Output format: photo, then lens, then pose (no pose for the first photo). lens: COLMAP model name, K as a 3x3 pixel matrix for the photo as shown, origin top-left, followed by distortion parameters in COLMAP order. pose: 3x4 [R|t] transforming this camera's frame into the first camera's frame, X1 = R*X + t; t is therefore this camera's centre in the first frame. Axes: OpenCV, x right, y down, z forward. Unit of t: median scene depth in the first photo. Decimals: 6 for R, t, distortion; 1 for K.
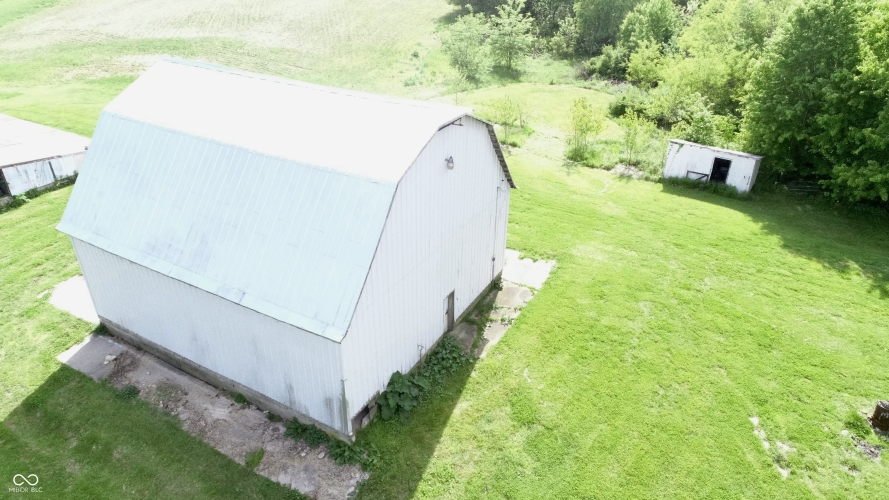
lens RADIAL K [[598.2, 0, 446.7], [0, 598.2, 248.7], [0, 0, 1]] dist [0.011721, -0.010376]
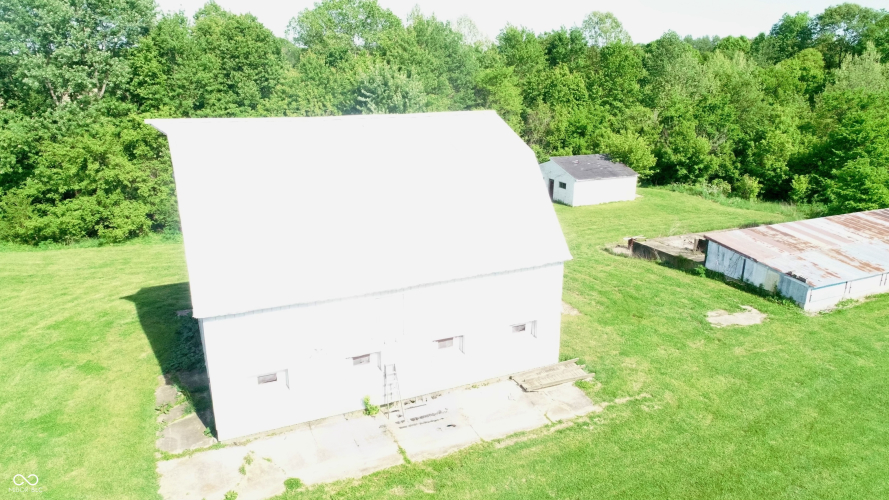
lens RADIAL K [[598.2, 0, 454.0], [0, 598.2, 247.7], [0, 0, 1]] dist [0.011721, -0.010376]
pose [[-0.589442, 0.224986, -0.775848, 0.340844], [-0.402457, 0.750962, 0.523531, -0.485409], [0.700419, 0.620836, -0.352101, 1.042280]]
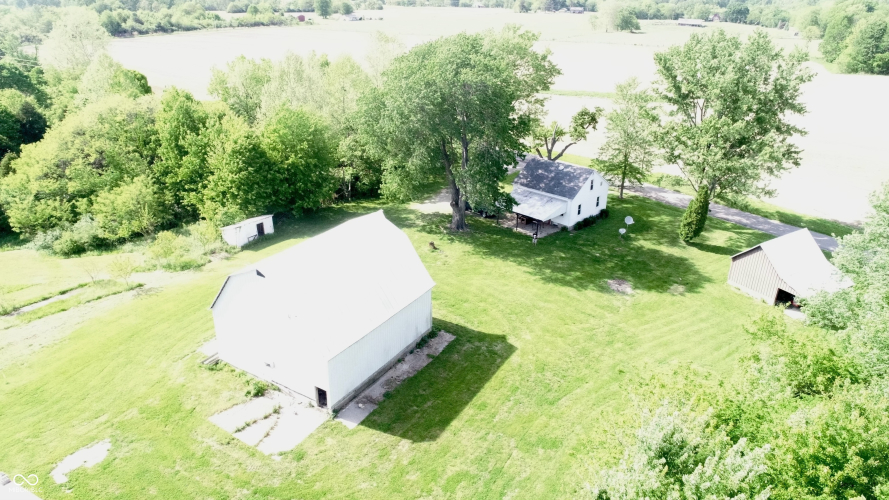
lens RADIAL K [[598.2, 0, 444.6], [0, 598.2, 247.1], [0, 0, 1]] dist [0.011721, -0.010376]
pose [[0.031627, -0.395883, 0.917756, -1.291359], [0.495428, 0.803686, 0.329605, -0.427013], [-0.868073, 0.444257, 0.221550, 0.111998]]
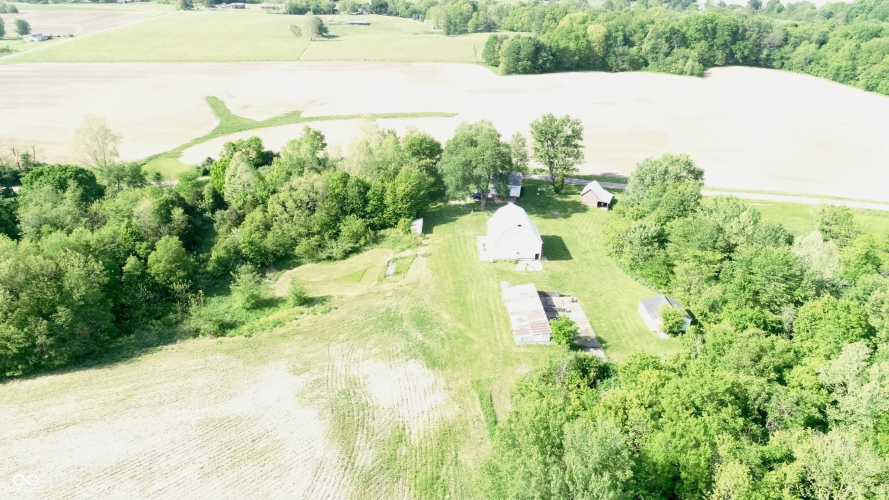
lens RADIAL K [[598.2, 0, 445.8], [0, 598.2, 251.3], [0, 0, 1]] dist [0.011721, -0.010376]
pose [[-0.547668, -0.376682, 0.747108, -3.020379], [0.412129, 0.655644, 0.632677, -2.763648], [-0.728155, 0.654402, -0.203834, 1.947755]]
